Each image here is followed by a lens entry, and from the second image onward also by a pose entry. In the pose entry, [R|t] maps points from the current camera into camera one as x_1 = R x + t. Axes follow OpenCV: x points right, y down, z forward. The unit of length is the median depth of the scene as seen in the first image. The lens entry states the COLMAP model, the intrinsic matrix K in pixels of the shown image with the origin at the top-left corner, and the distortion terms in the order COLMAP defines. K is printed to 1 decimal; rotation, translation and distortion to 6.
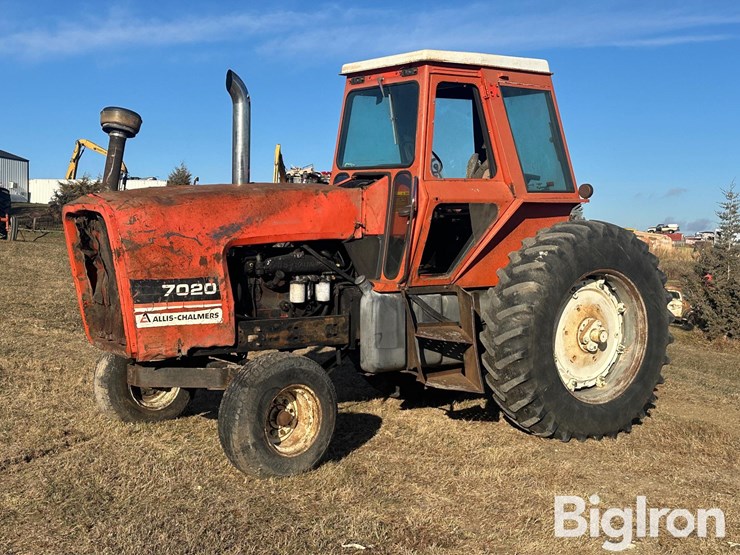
lens RADIAL K [[973.5, 0, 358.6], [0, 973.5, 289.2], [0, 0, 1]] dist [0.134573, 0.000000]
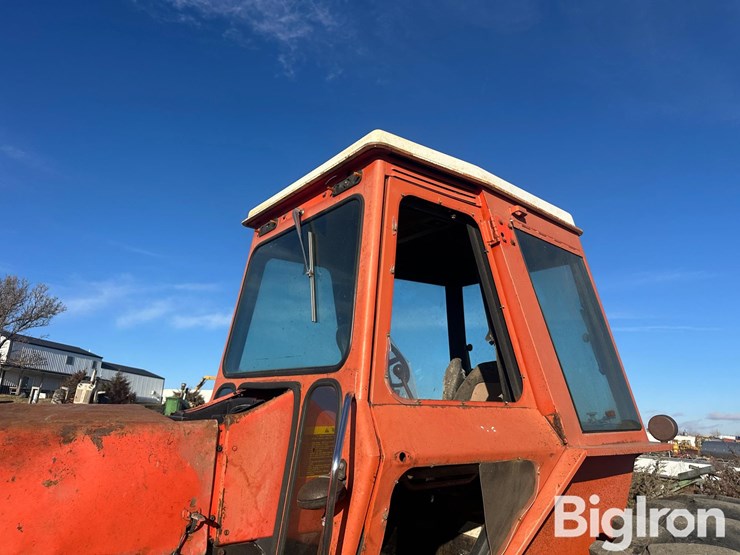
lens RADIAL K [[529.1, 0, 372.6], [0, 529.1, 267.1], [0, 0, 1]] dist [0.014638, -0.009924]
pose [[0.998903, 0.030815, 0.035247, 0.058822], [-0.017087, 0.940880, -0.338309, -0.091377], [-0.043588, 0.337336, 0.940375, 0.778458]]
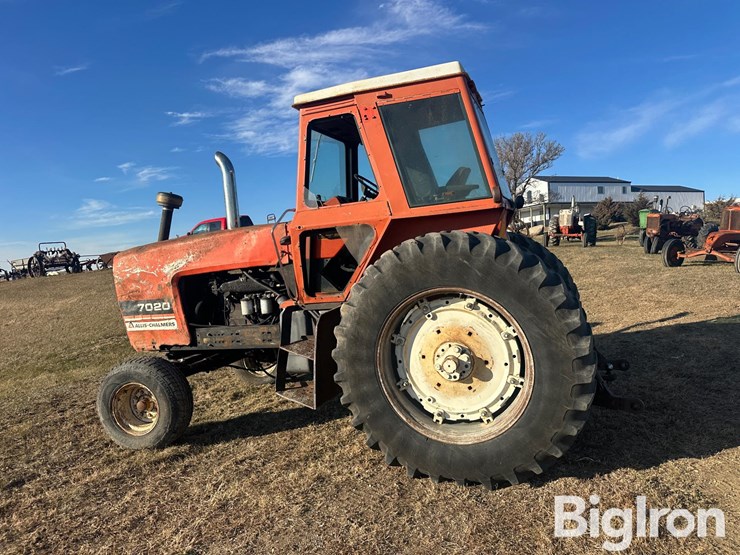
lens RADIAL K [[520.9, 0, 373.5], [0, 520.9, 274.4], [0, 0, 1]] dist [0.052531, -0.059150]
pose [[0.594180, -0.020598, -0.804068, 0.603970], [0.025878, 0.999644, -0.006485, -0.031673], [0.803916, -0.016954, 0.594501, 0.709175]]
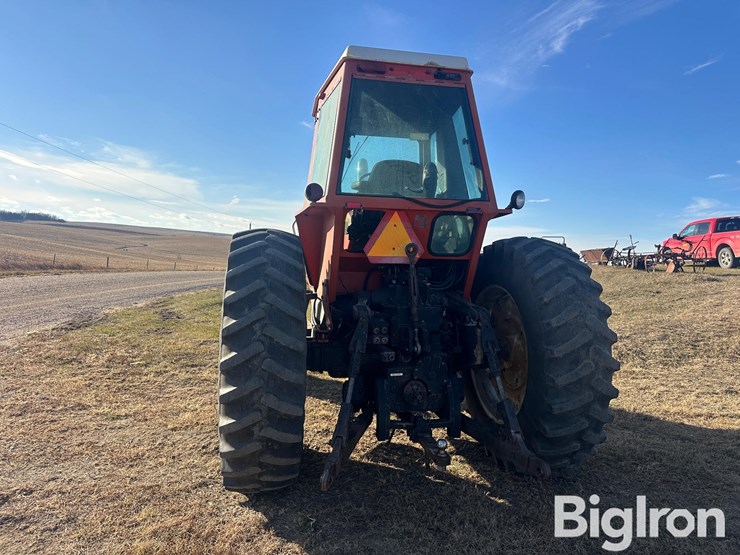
lens RADIAL K [[520.9, 0, 380.0], [0, 520.9, 271.3], [0, 0, 1]] dist [0.052531, -0.059150]
pose [[-0.390632, -0.007118, -0.920519, 0.669775], [-0.112315, 0.992868, 0.039985, -0.065929], [0.913670, 0.119008, -0.388645, 1.373800]]
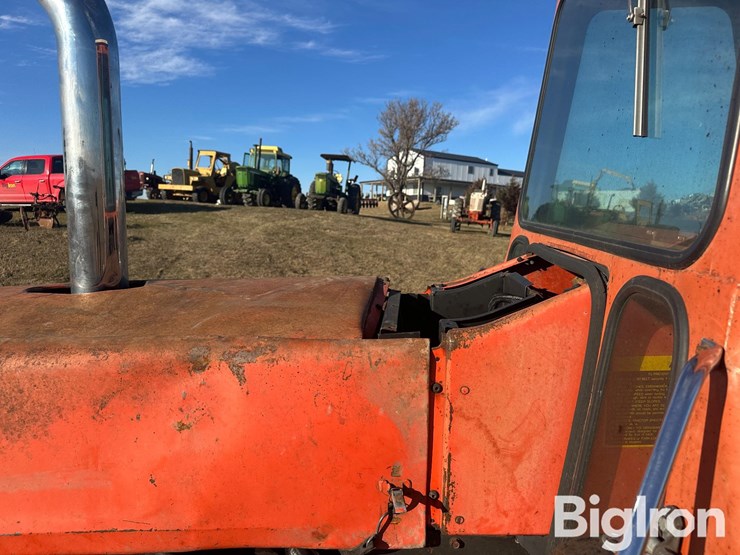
lens RADIAL K [[520.9, 0, 363.8], [0, 520.9, 280.5], [0, 0, 1]] dist [0.052531, -0.059150]
pose [[0.778636, 0.091973, -0.620698, 0.066235], [-0.055256, 0.995407, 0.078180, -0.128649], [0.625038, -0.026577, 0.780142, 0.909671]]
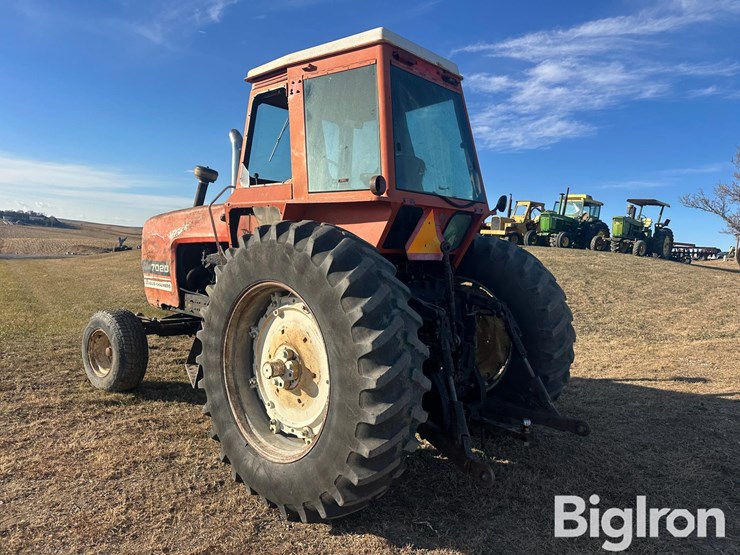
lens RADIAL K [[520.9, 0, 383.4], [0, 520.9, 276.2], [0, 0, 1]] dist [0.052531, -0.059150]
pose [[0.233261, 0.050792, -0.971087, 0.690183], [-0.120639, 0.992432, 0.022930, -0.045933], [0.964902, 0.111802, 0.237623, 1.032038]]
